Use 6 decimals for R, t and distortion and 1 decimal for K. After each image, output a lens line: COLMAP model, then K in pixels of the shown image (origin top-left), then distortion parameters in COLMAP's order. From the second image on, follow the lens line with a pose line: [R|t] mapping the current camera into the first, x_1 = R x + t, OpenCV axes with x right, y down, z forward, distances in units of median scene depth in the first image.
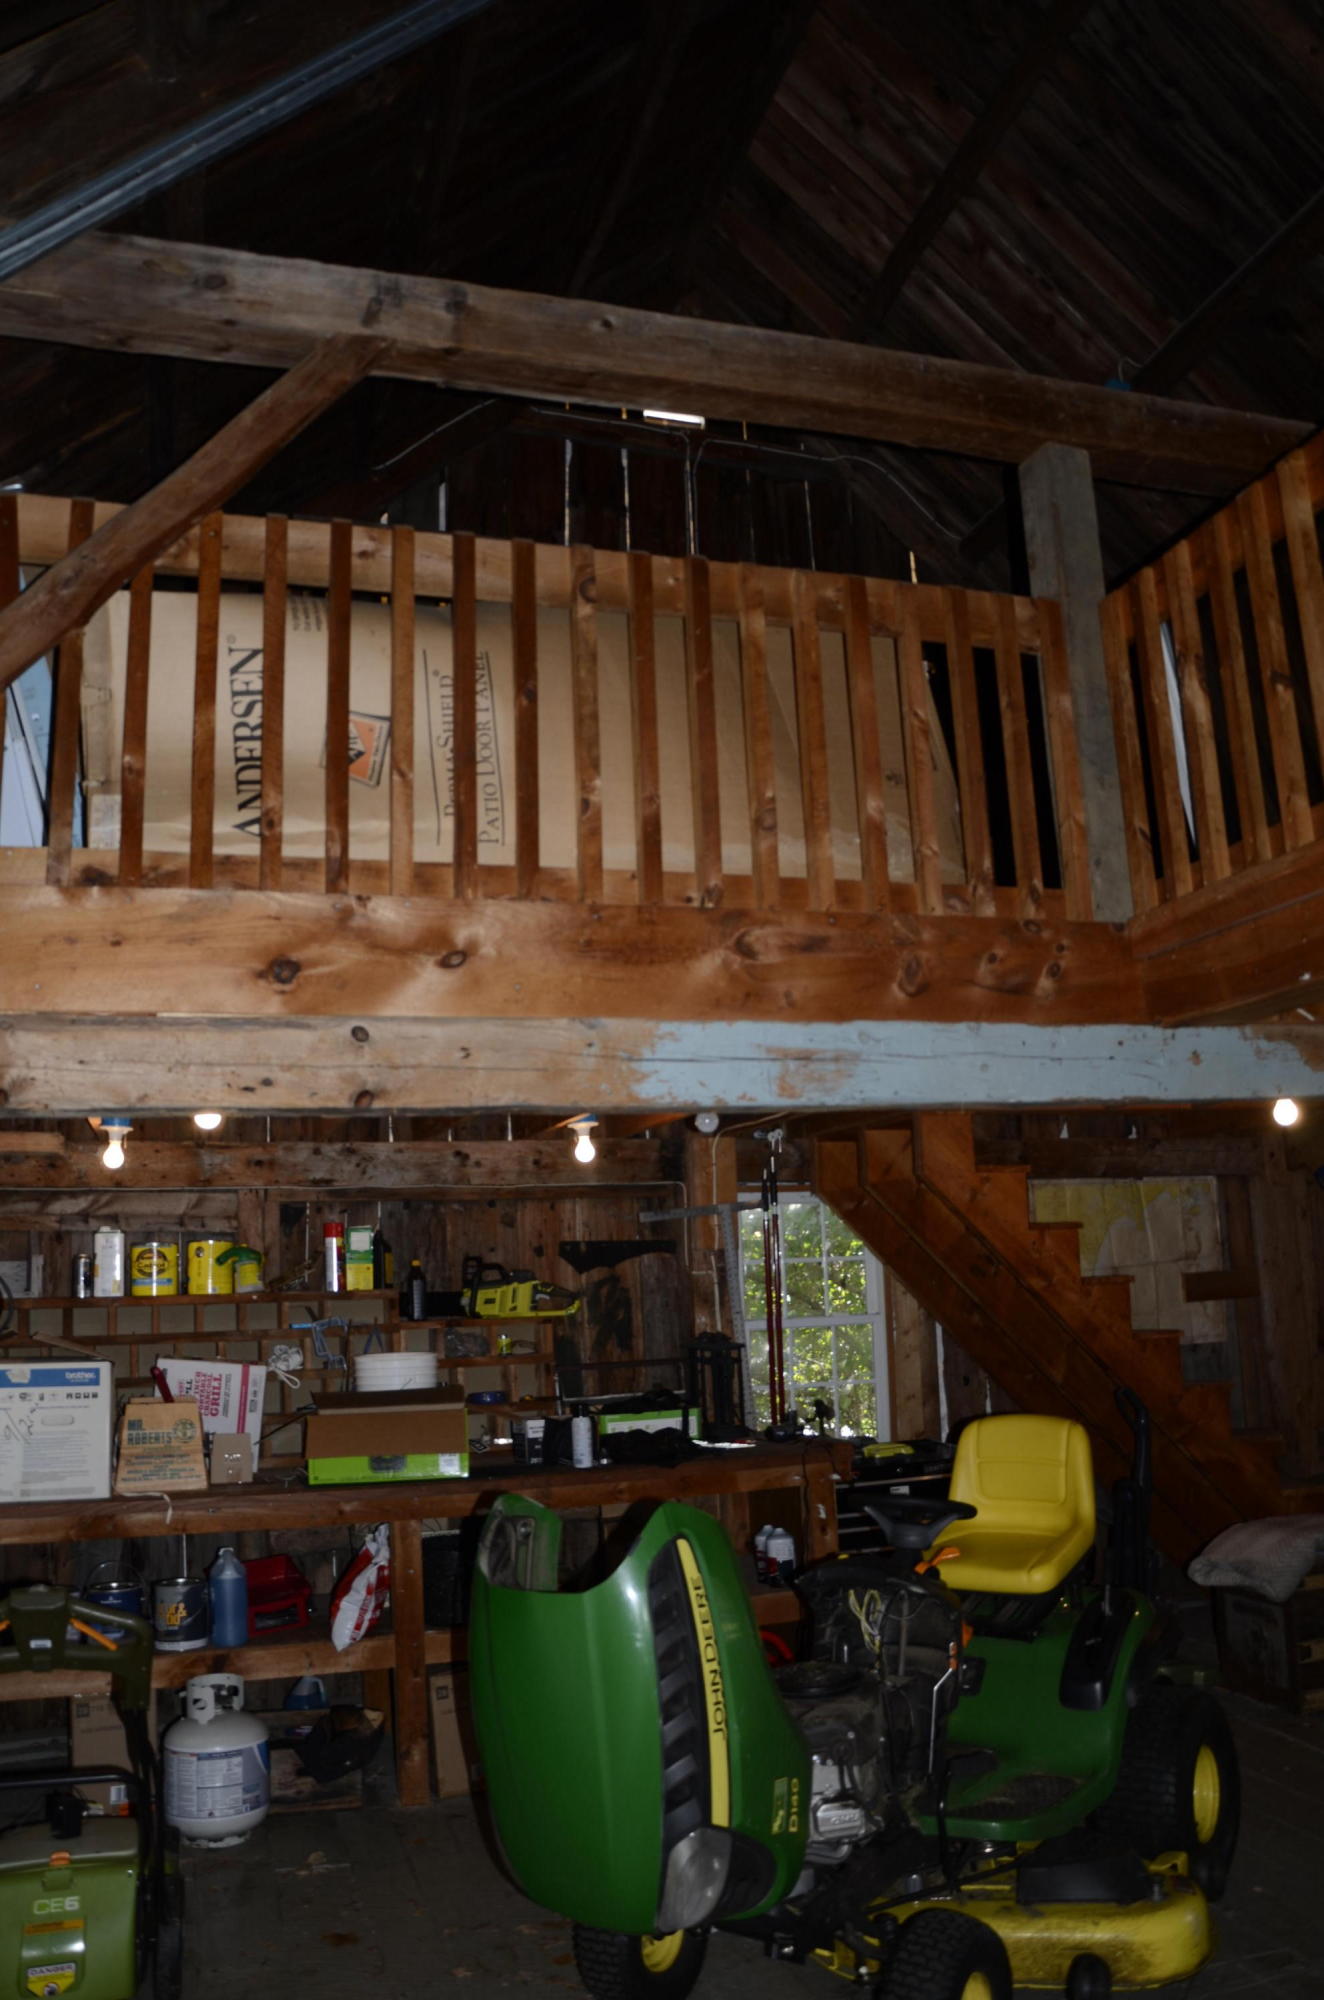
lens RADIAL K [[1573.7, 0, 662.7], [0, 1573.7, 998.1], [0, 0, 1]] dist [-0.112412, 0.044618]
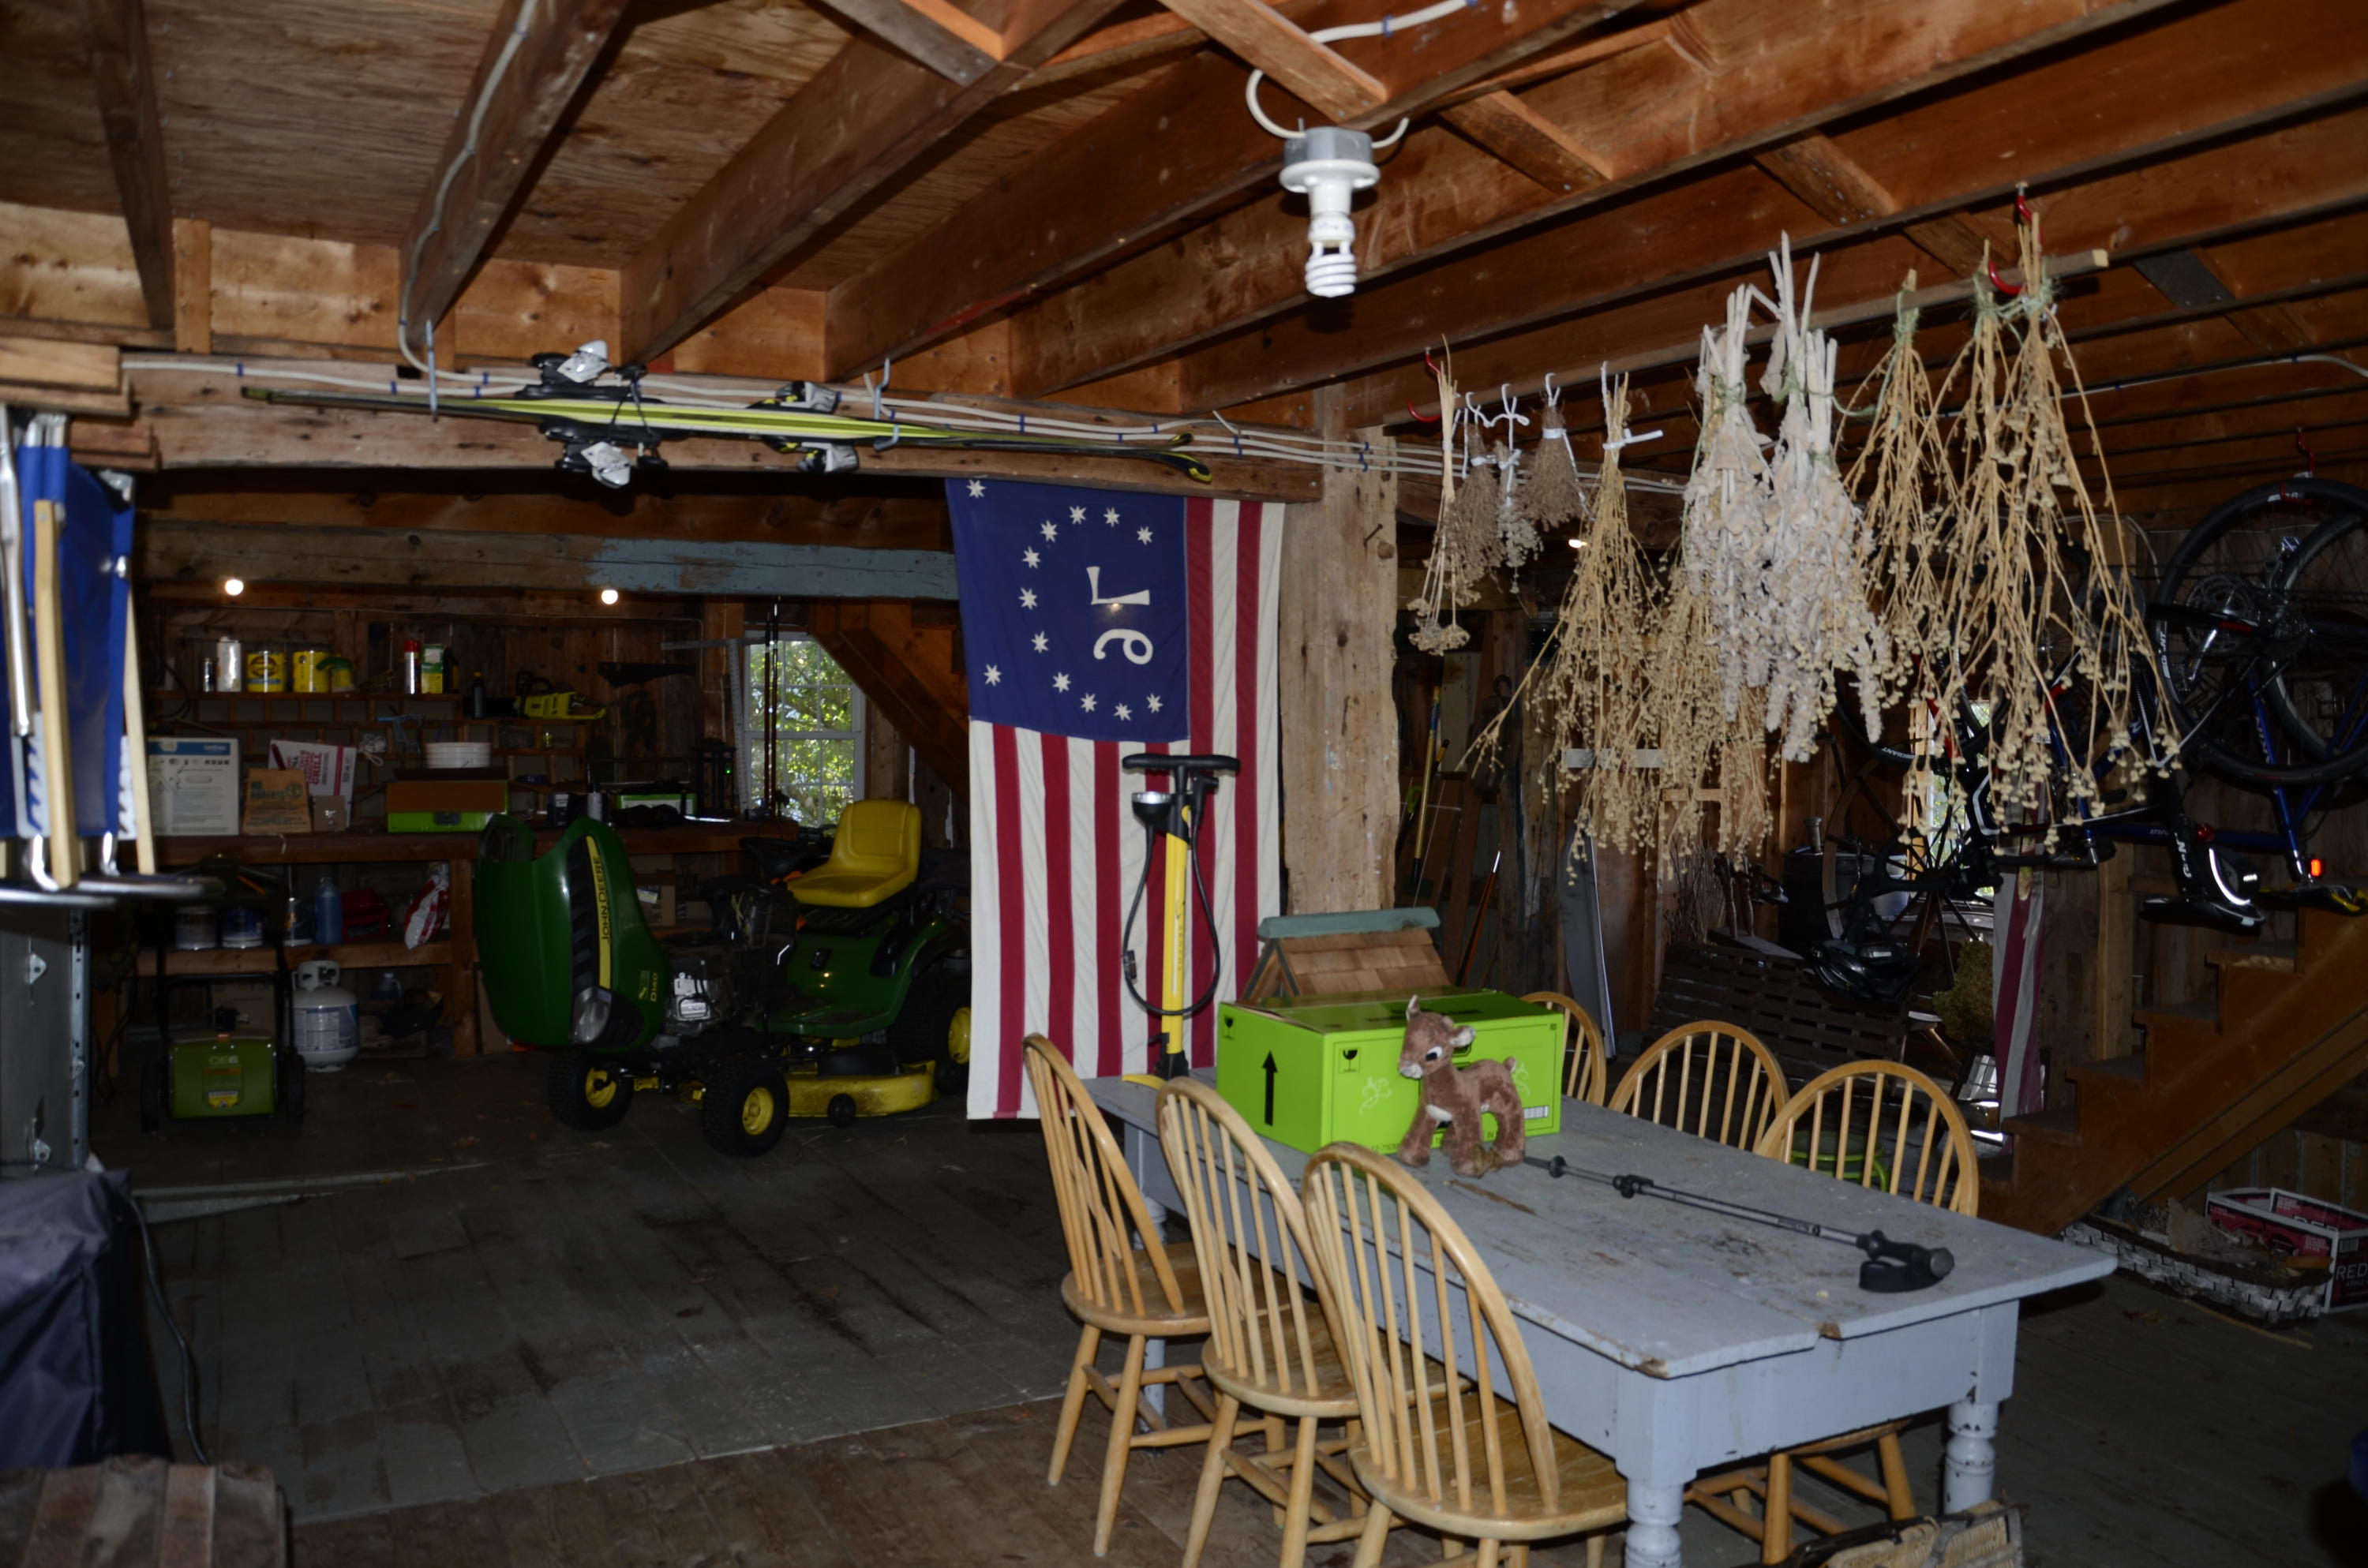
lens RADIAL K [[1863.0, 0, 1179.7], [0, 1863.0, 778.8], [0, 0, 1]] dist [-0.112412, 0.044618]
pose [[0.983121, 0.042659, 0.177911, 0.160587], [-0.079906, 0.974904, 0.207793, -0.117413], [-0.164582, -0.218502, 0.961857, -0.621868]]
